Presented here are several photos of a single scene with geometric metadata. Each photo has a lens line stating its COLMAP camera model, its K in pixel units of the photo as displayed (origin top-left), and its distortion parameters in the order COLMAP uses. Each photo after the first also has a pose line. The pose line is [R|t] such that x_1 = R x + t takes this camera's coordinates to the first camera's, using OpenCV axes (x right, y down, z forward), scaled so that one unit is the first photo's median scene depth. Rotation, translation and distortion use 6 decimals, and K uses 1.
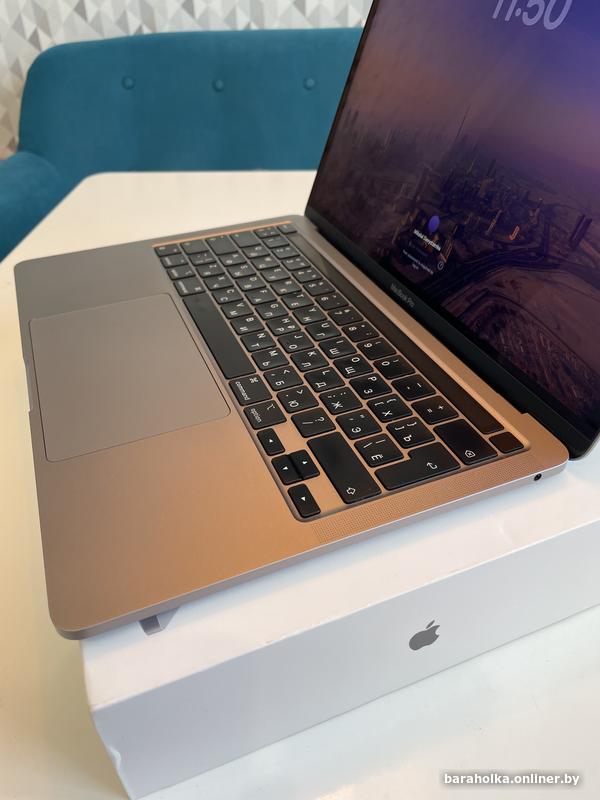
lens RADIAL K [[609.6, 0, 300.5], [0, 609.6, 398.9], [0, 0, 1]] dist [-0.000236, -0.000997]
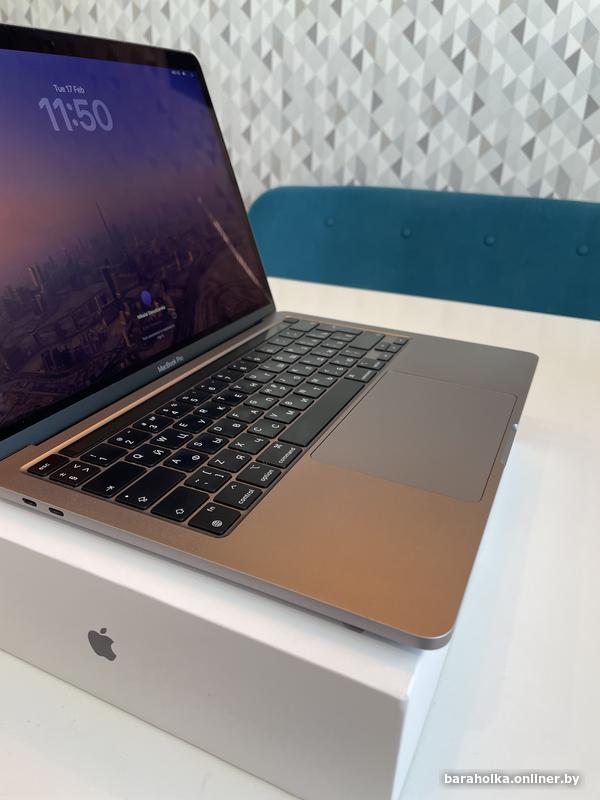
lens RADIAL K [[609.6, 0, 300.1], [0, 609.6, 400.6], [0, 0, 1]] dist [-0.000236, -0.000997]
pose [[-0.670748, -0.331636, 0.663411, -0.783886], [0.425944, 0.560014, 0.710603, -0.864177], [-0.607181, 0.759211, -0.234370, 1.242737]]
